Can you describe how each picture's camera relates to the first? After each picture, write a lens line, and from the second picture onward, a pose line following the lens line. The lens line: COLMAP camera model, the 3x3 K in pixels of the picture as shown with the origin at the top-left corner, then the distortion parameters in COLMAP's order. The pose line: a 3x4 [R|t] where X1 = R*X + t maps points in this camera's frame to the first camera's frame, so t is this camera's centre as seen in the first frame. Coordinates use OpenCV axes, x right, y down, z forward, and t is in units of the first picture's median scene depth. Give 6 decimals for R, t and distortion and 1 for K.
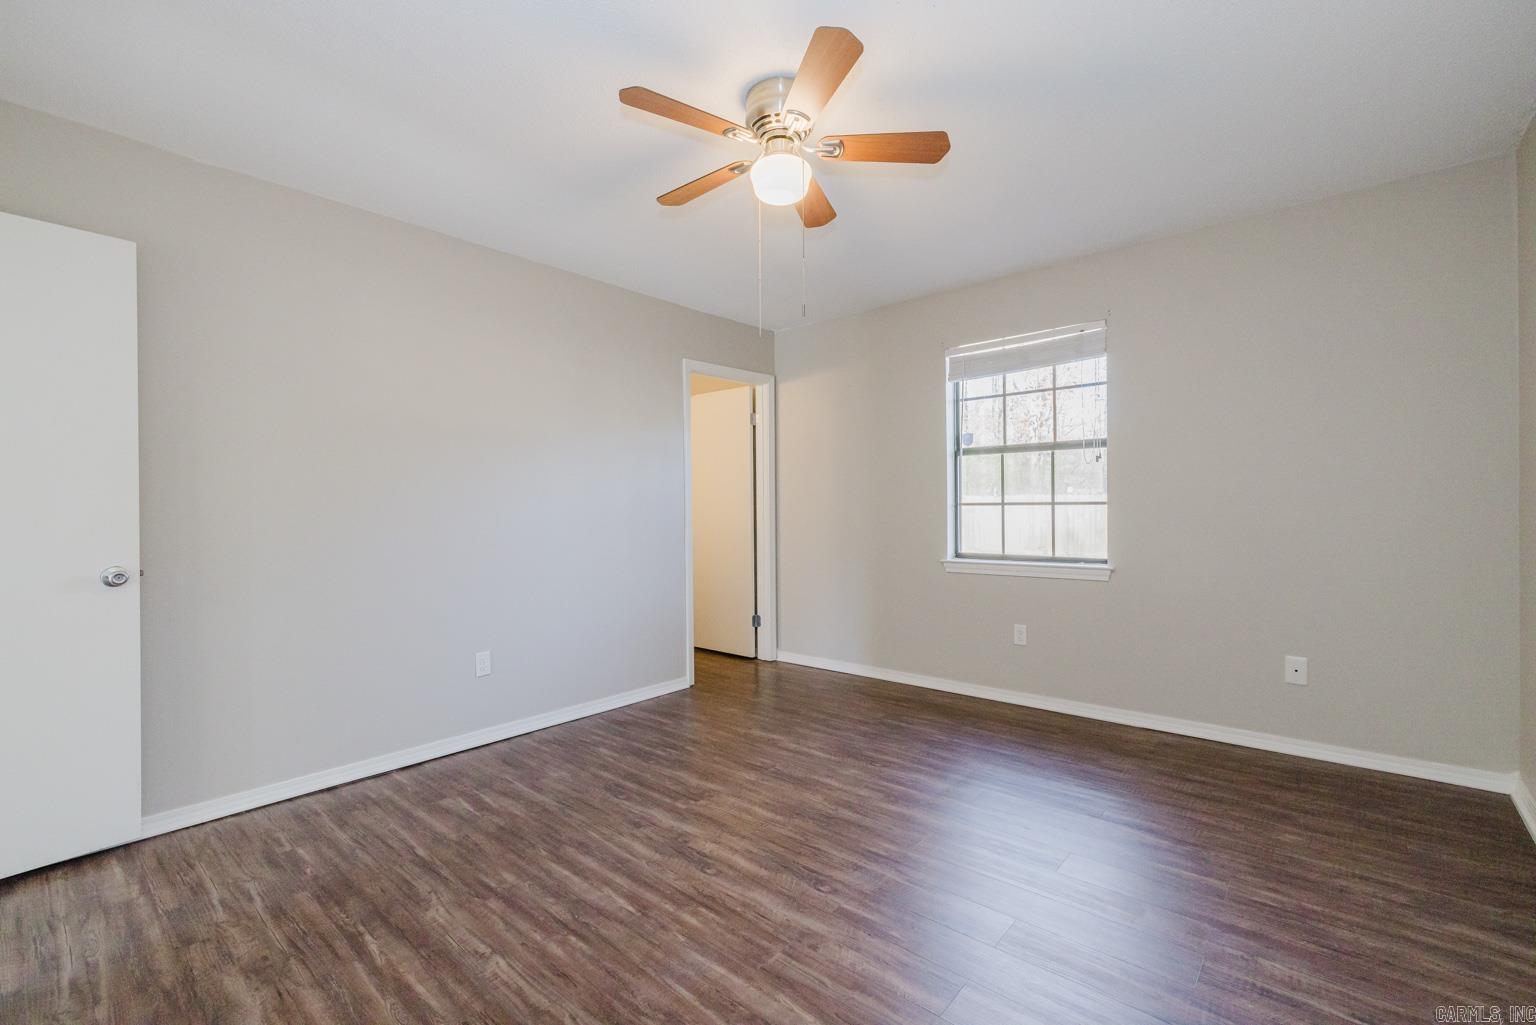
lens RADIAL K [[659.2, 0, 773.9], [0, 659.2, 513.4], [0, 0, 1]] dist [0.003779, 0.000346]
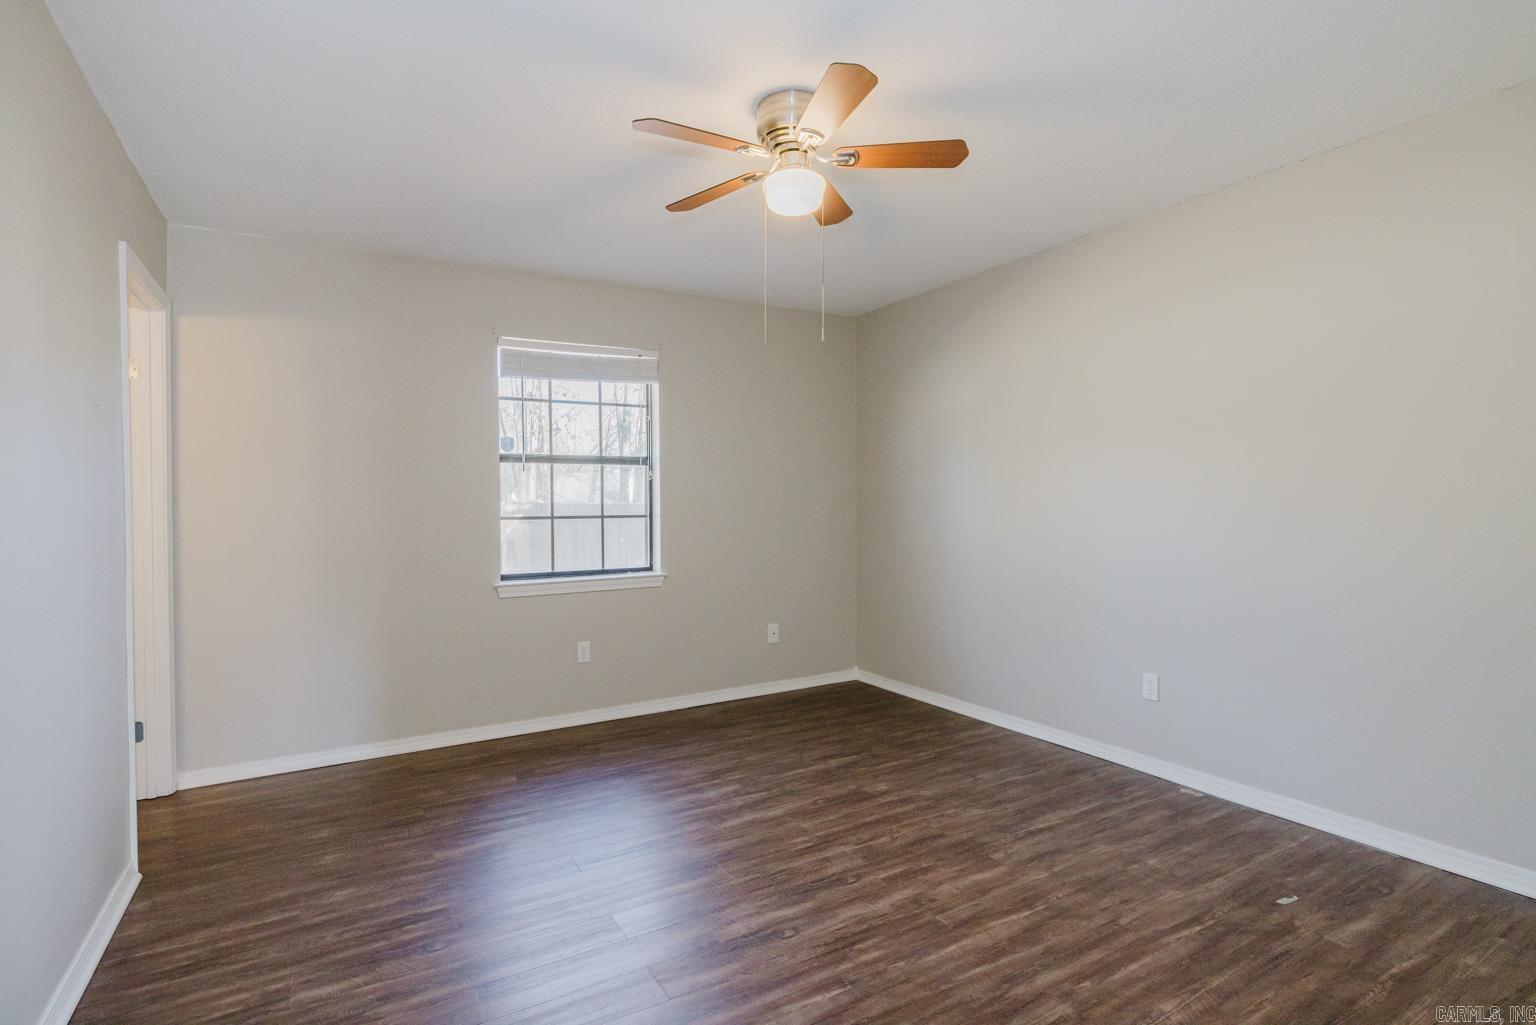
lens RADIAL K [[761.5, 0, 768.0], [0, 761.5, 512.5], [0, 0, 1]] dist [-0.002387, -0.000228]
pose [[0.323242, -0.006482, 0.946294, -0.657431], [0.013687, 0.999904, 0.002174, -0.022790], [-0.946217, 0.012249, 0.323299, 0.412235]]
